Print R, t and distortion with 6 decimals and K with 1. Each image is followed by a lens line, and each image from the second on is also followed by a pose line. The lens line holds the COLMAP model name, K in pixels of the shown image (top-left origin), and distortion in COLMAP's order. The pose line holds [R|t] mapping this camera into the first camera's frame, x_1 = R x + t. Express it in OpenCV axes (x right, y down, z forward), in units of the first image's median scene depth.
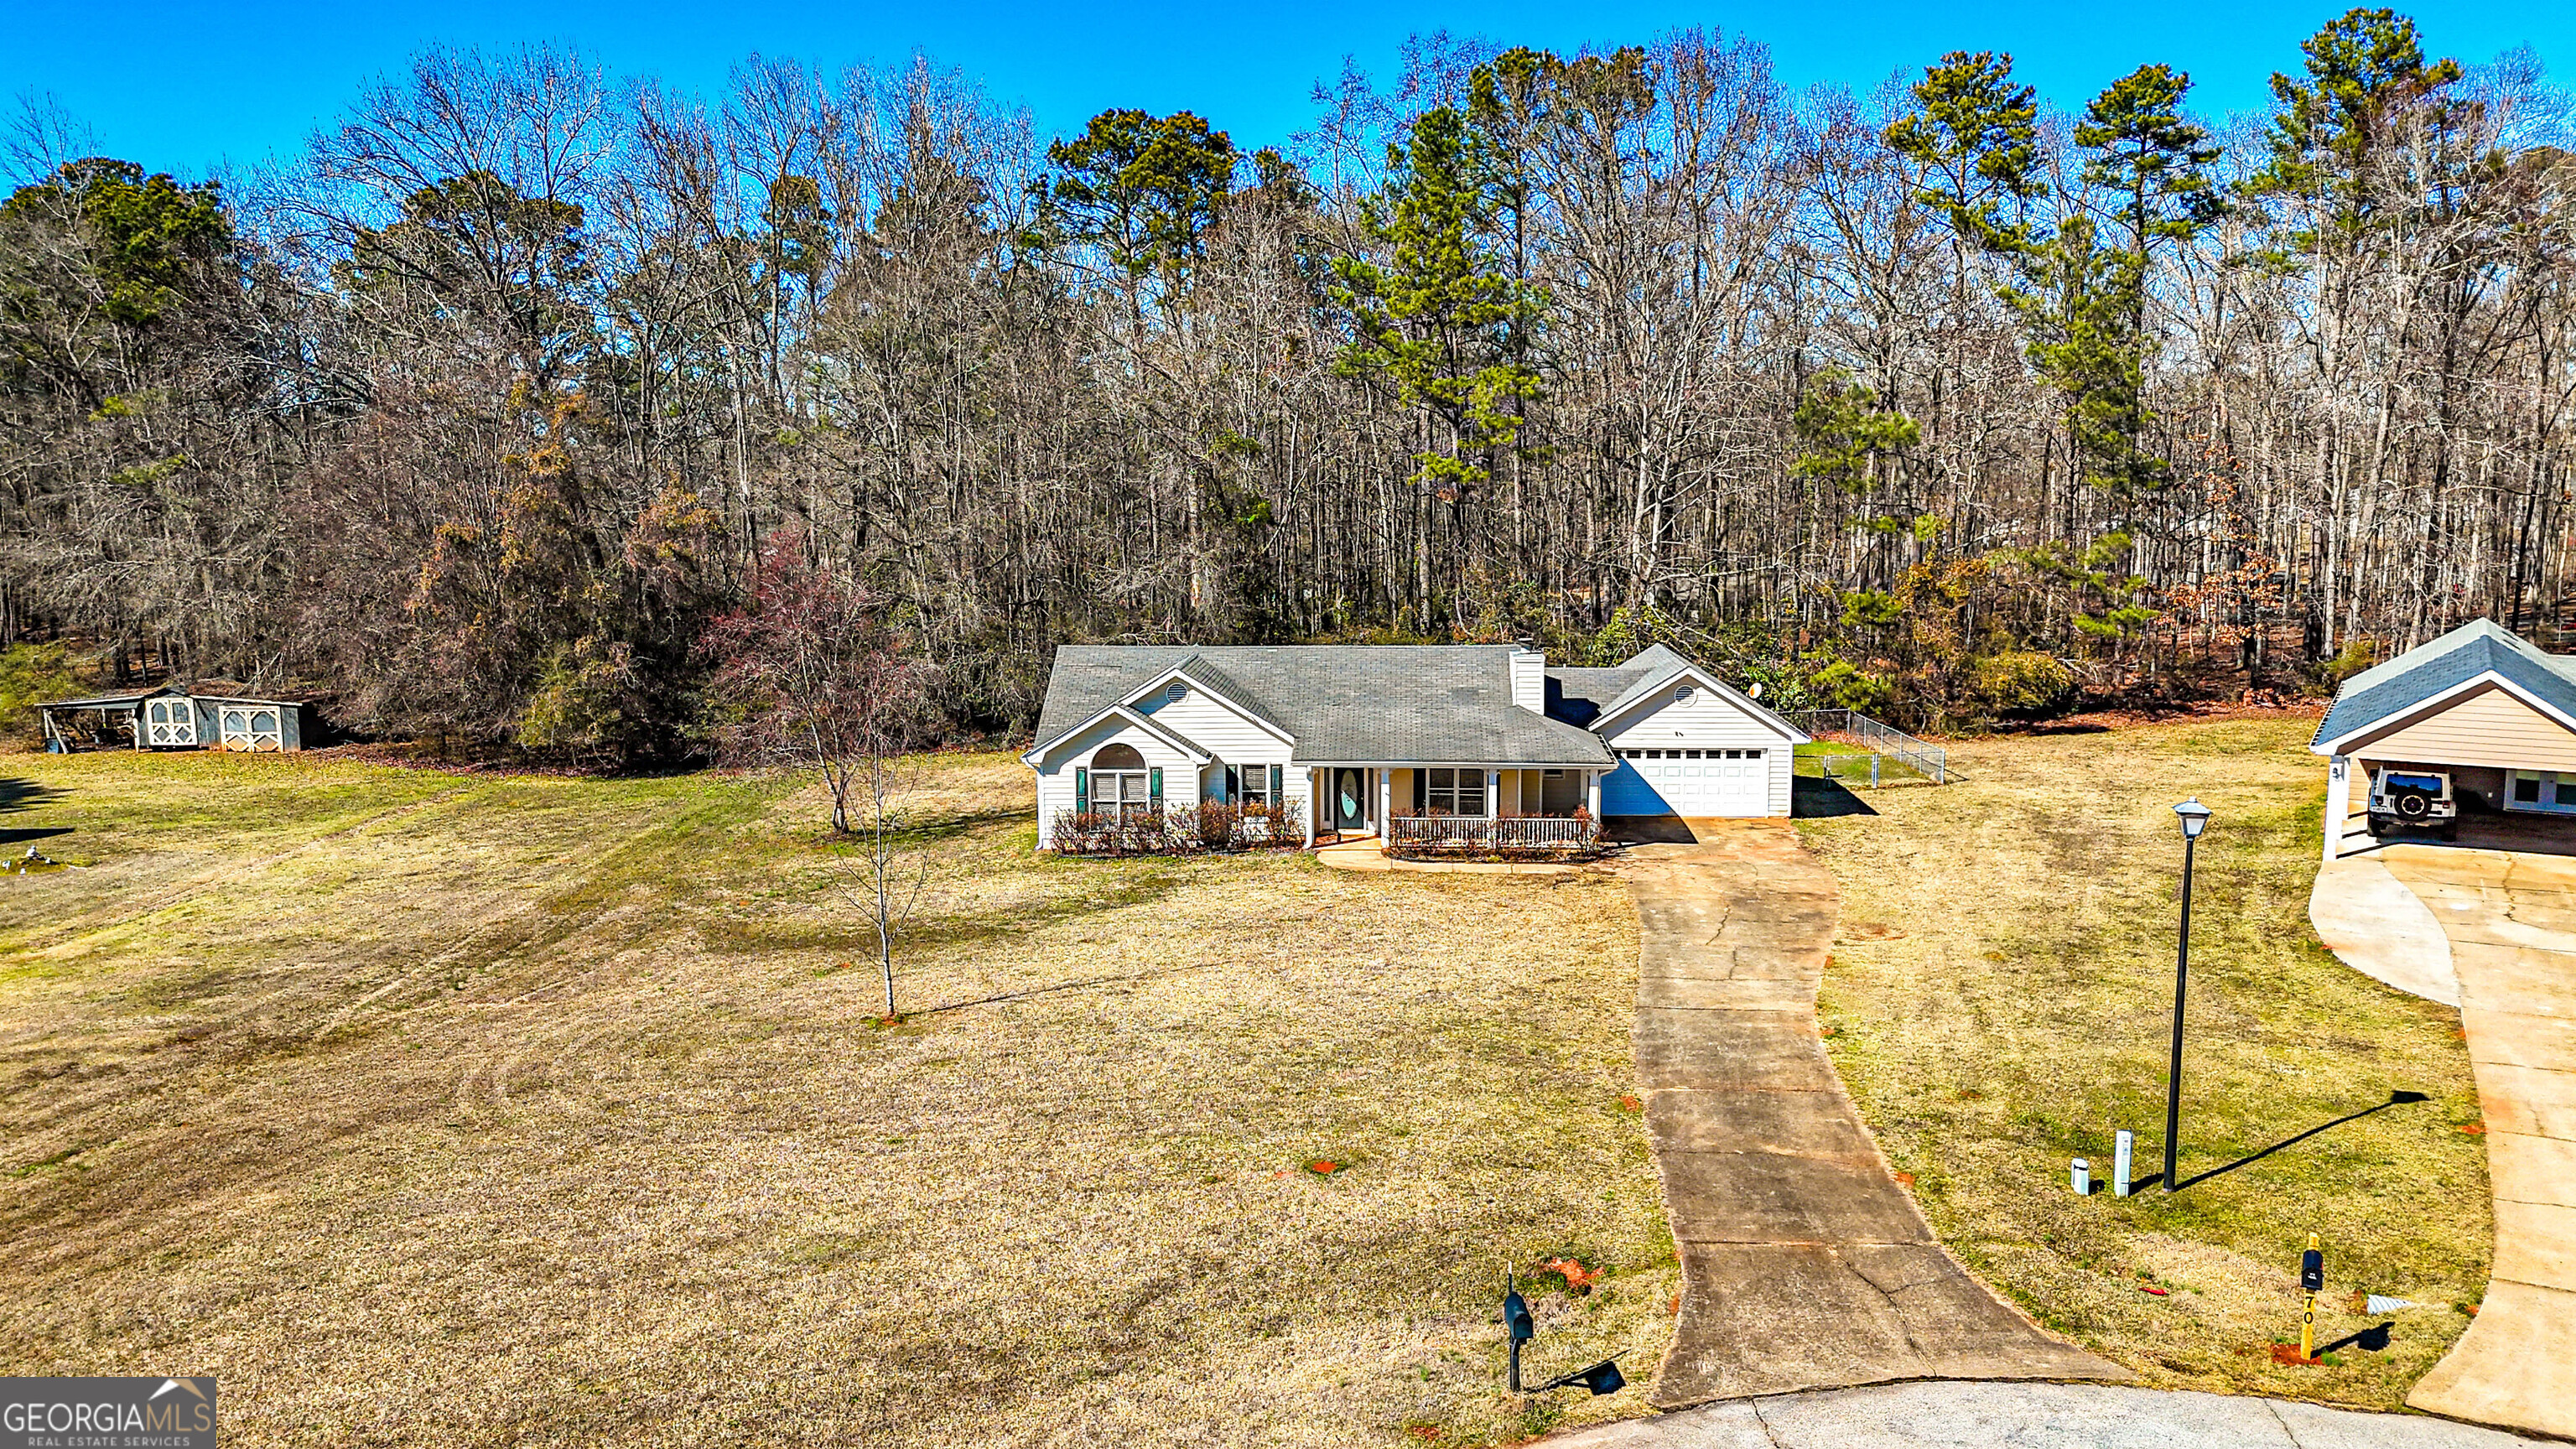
lens RADIAL K [[1898.1, 0, 1302.7], [0, 1898.1, 727.7], [0, 0, 1]] dist [0.072472, -0.073753]
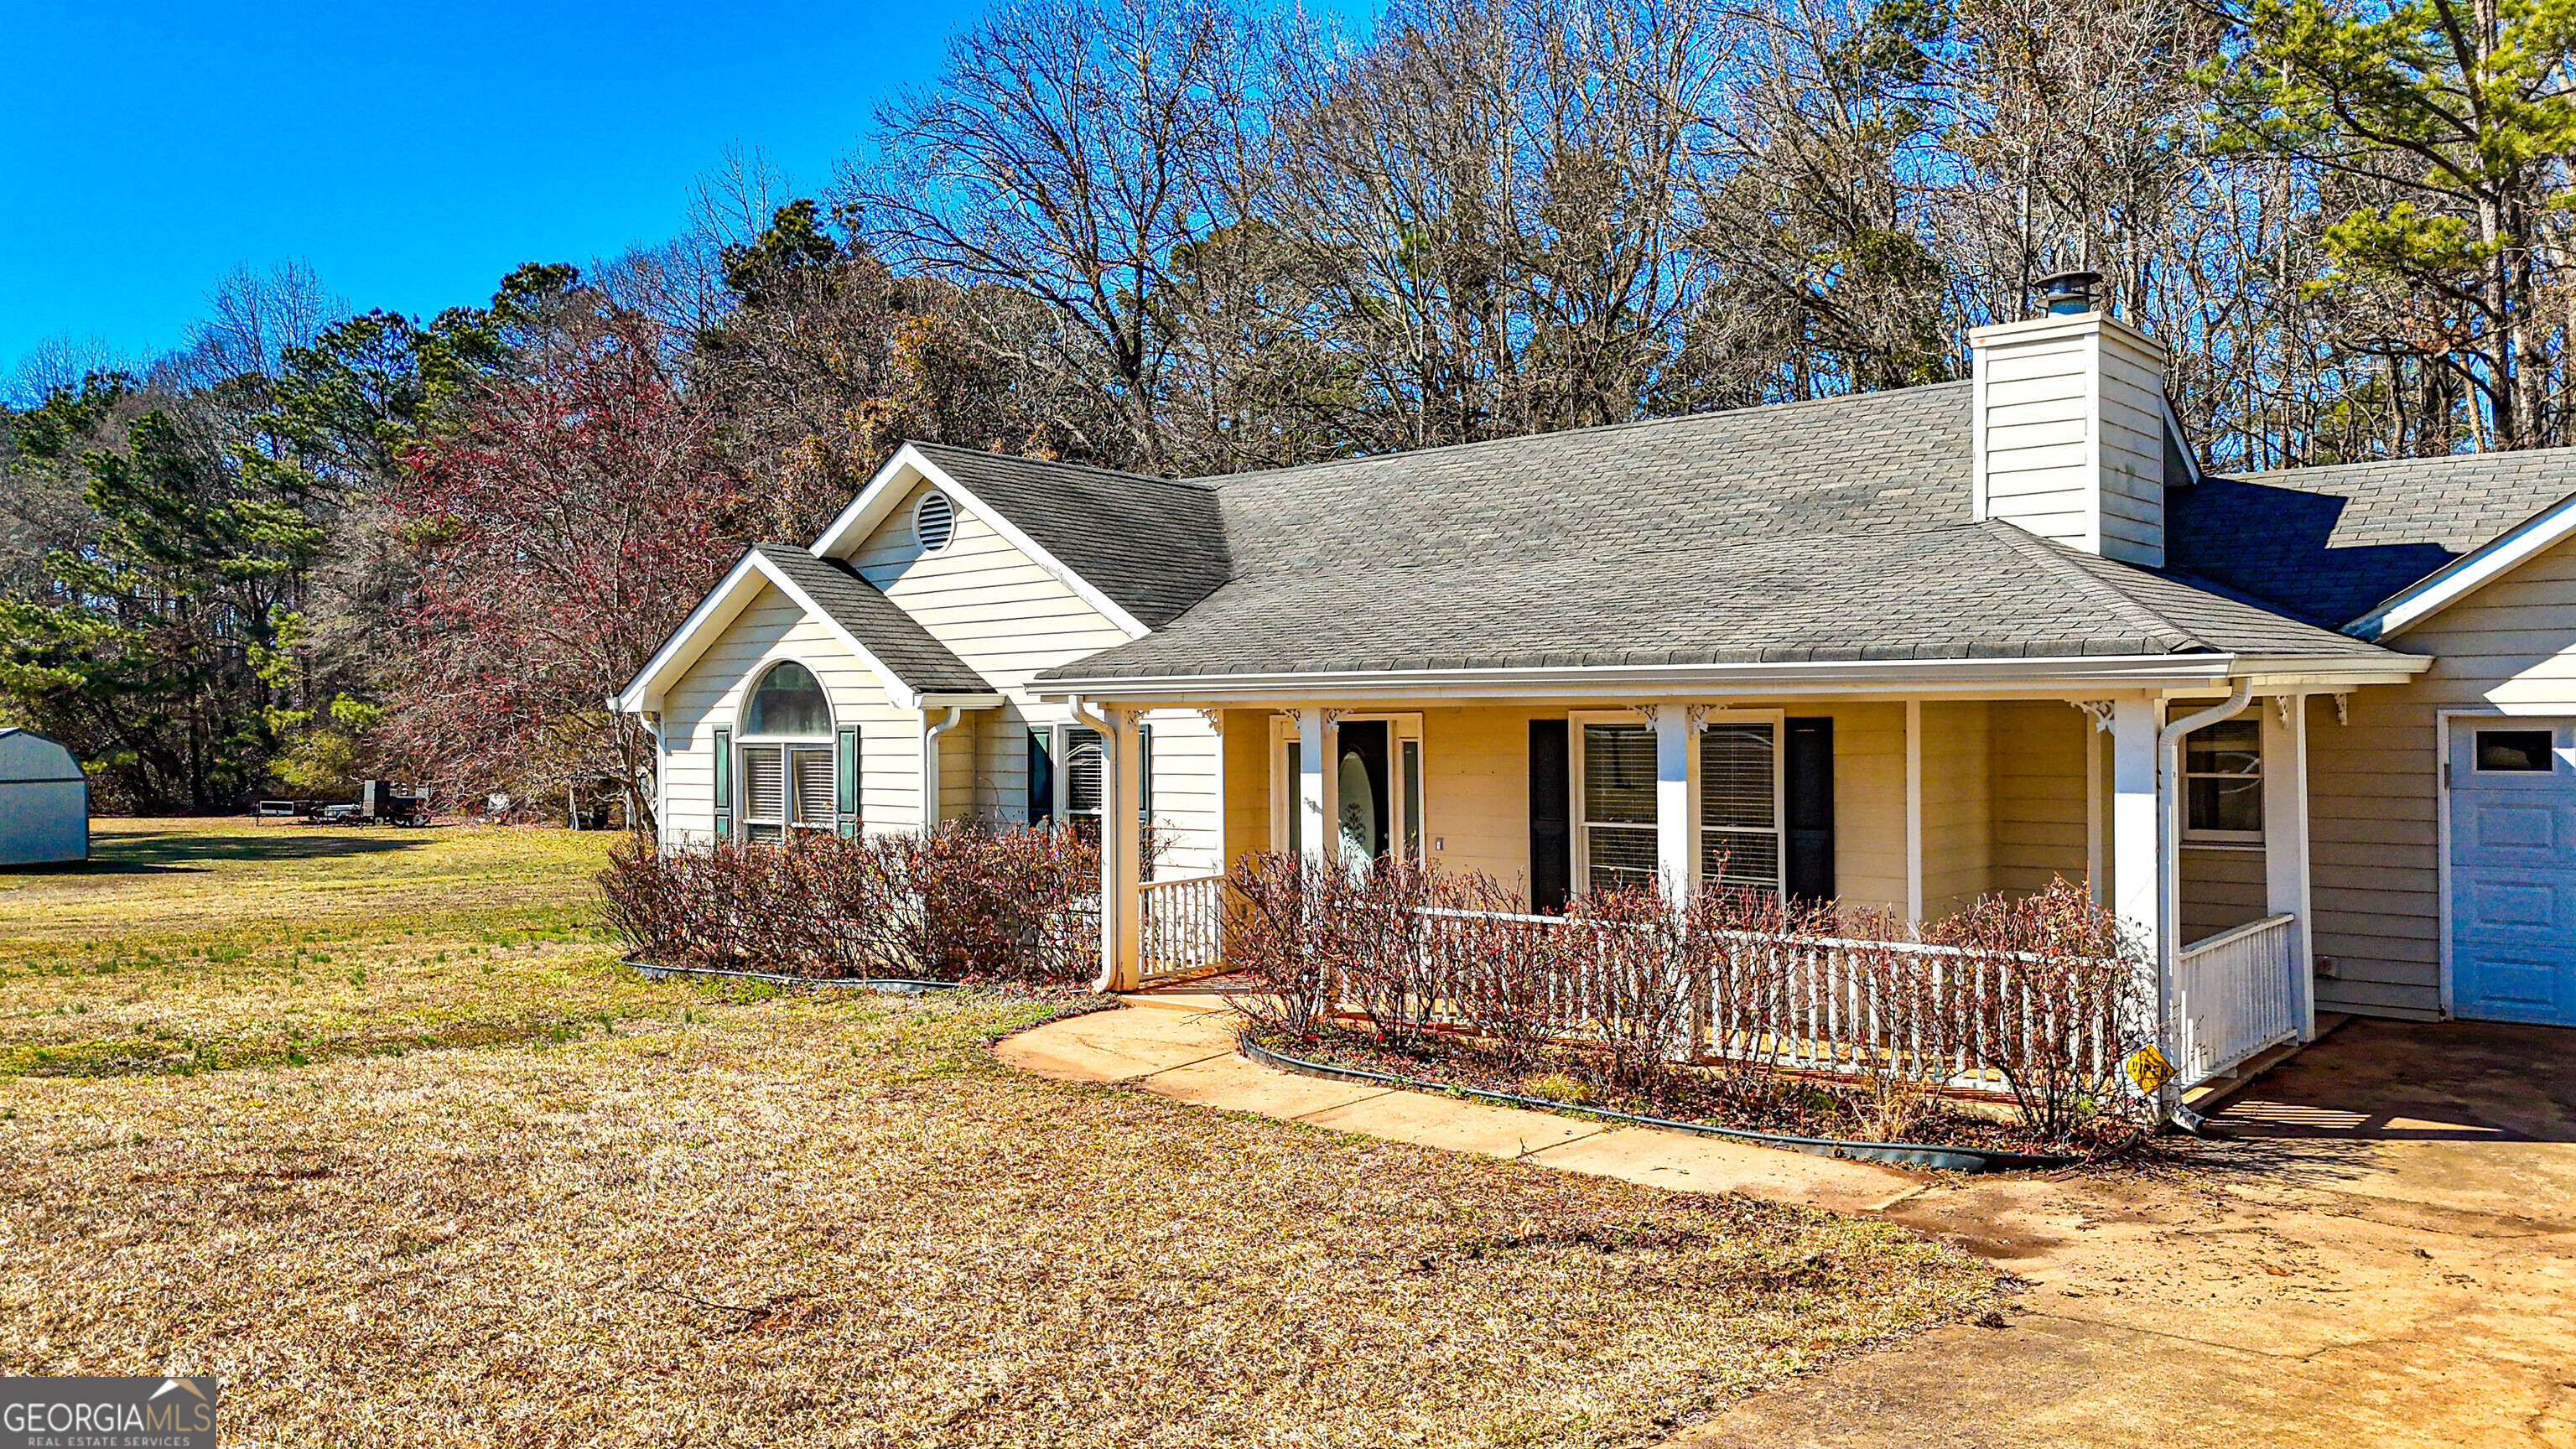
lens RADIAL K [[1898.1, 0, 1286.4], [0, 1898.1, 723.2], [0, 0, 1]] dist [0.072472, -0.073753]
pose [[0.797419, 0.000353, -0.603425, 0.187626], [-0.084273, 0.990265, -0.110786, 0.049462], [0.597512, 0.139195, 0.789686, 0.733382]]
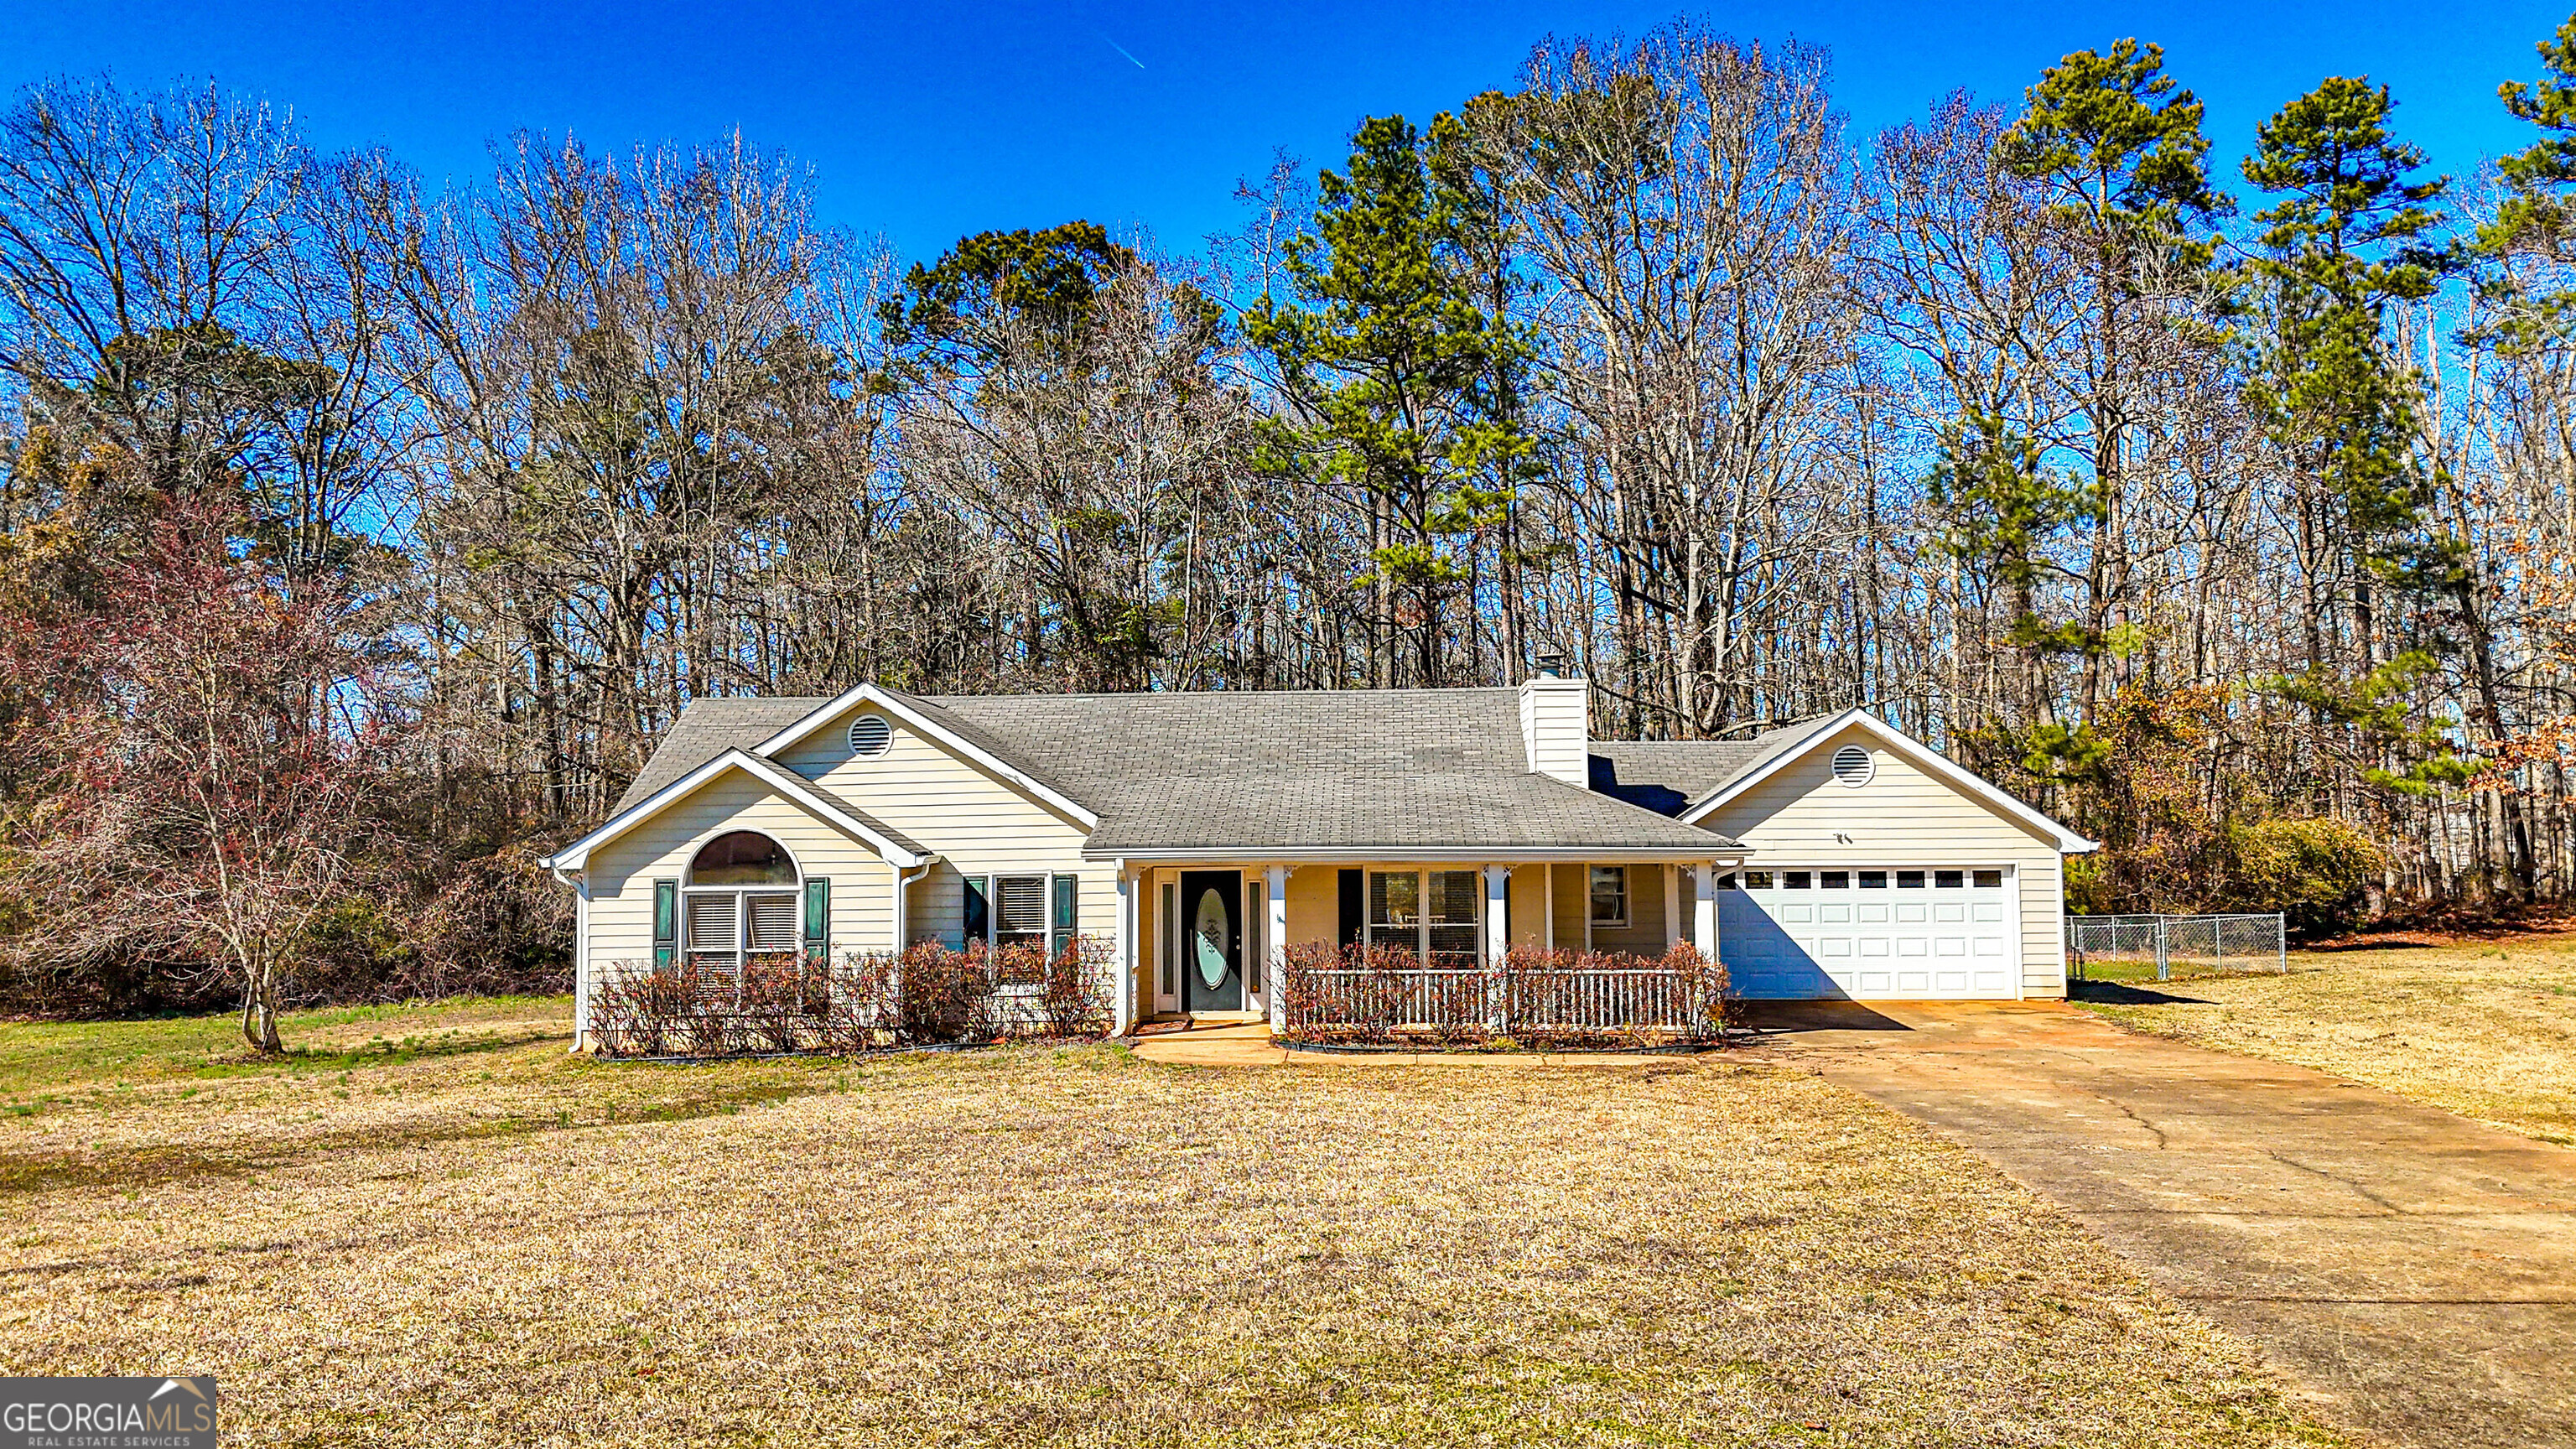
lens RADIAL K [[1898.1, 0, 1301.5], [0, 1898.1, 707.2], [0, 0, 1]] dist [0.072472, -0.073753]
pose [[0.999946, -0.002630, 0.010103, 0.041968], [0.004705, 0.977423, -0.211239, 0.078899], [-0.009319, 0.211275, 0.977382, 0.476843]]
